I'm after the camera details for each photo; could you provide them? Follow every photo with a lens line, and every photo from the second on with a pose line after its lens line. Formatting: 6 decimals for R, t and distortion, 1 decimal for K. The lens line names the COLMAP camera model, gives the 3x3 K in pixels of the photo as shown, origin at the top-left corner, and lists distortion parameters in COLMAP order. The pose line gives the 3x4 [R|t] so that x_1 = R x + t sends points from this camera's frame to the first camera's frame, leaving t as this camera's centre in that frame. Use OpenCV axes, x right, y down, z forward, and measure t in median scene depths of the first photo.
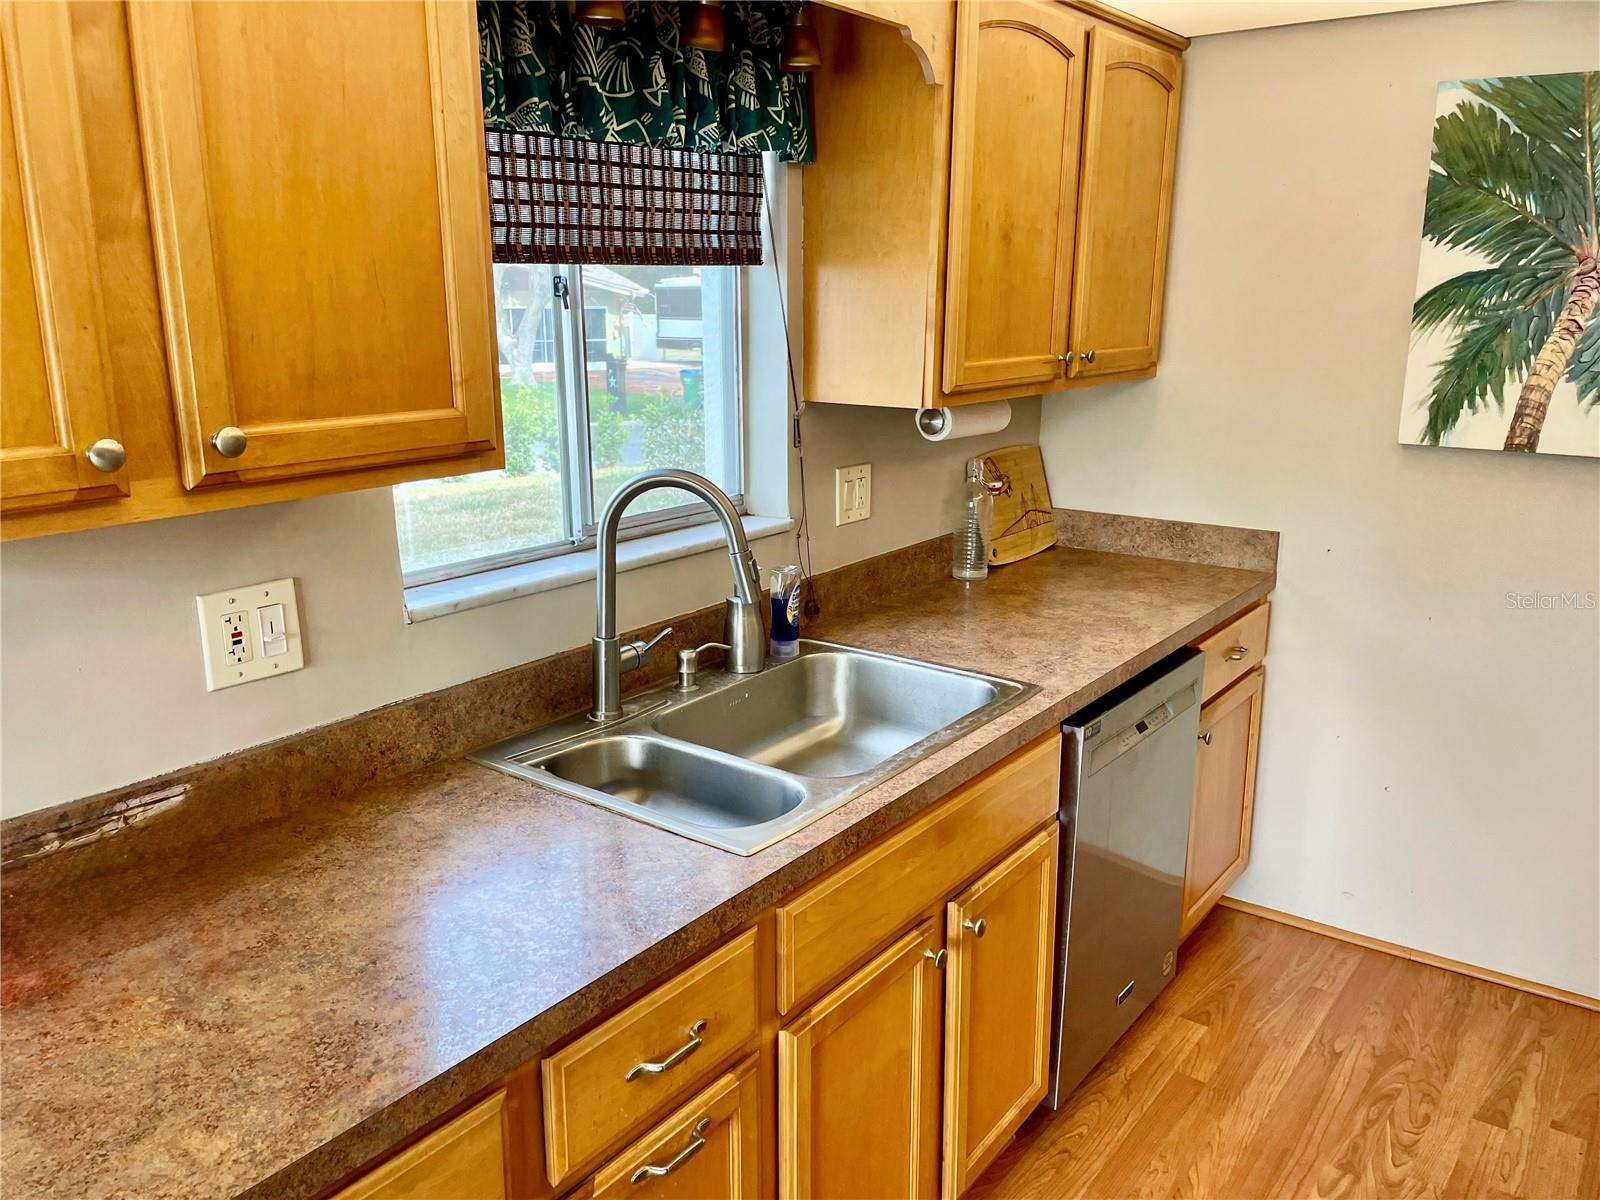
lens RADIAL K [[1231.3, 0, 755.0], [0, 1231.3, 593.1], [0, 0, 1]] dist [0.083832, -0.102239]
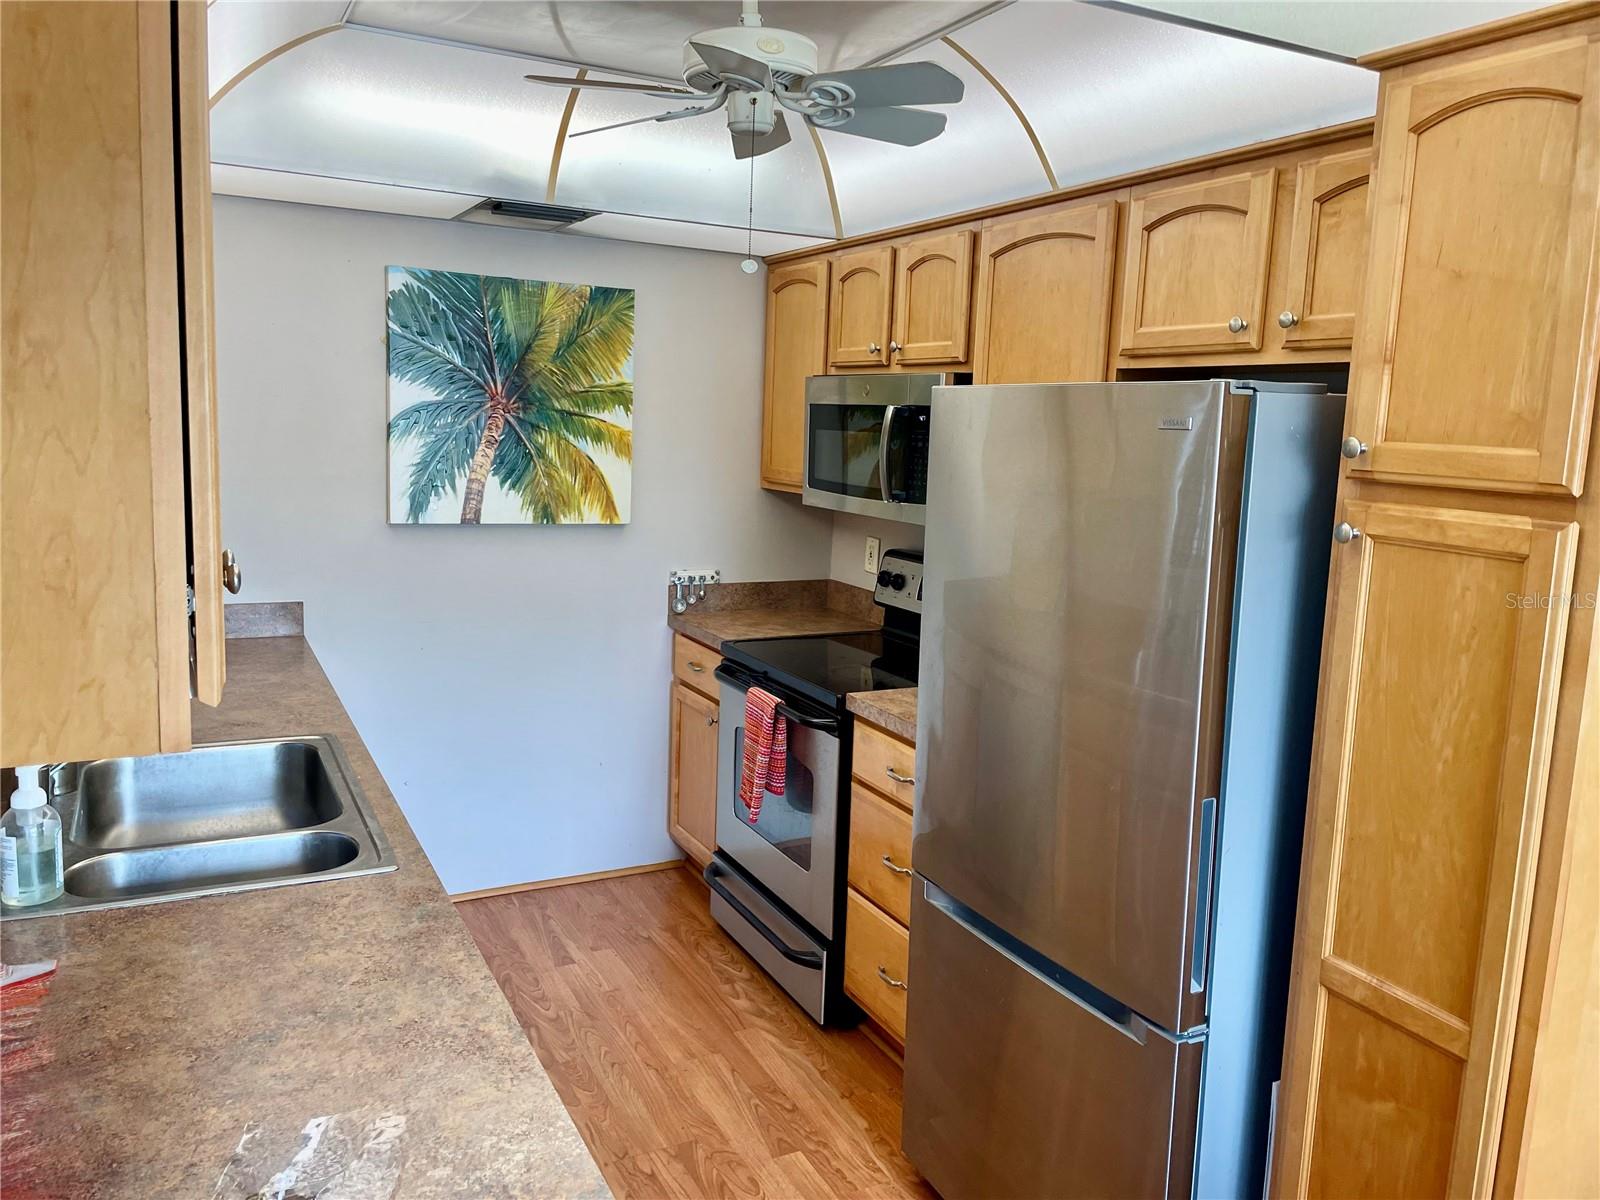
lens RADIAL K [[1231.3, 0, 806.6], [0, 1231.3, 595.5], [0, 0, 1]] dist [0.083832, -0.102239]
pose [[0.425193, -0.114304, 0.897856, -0.593411], [0.174770, 0.983693, 0.042466, -0.025669], [-0.888069, 0.138862, 0.438236, 0.029127]]
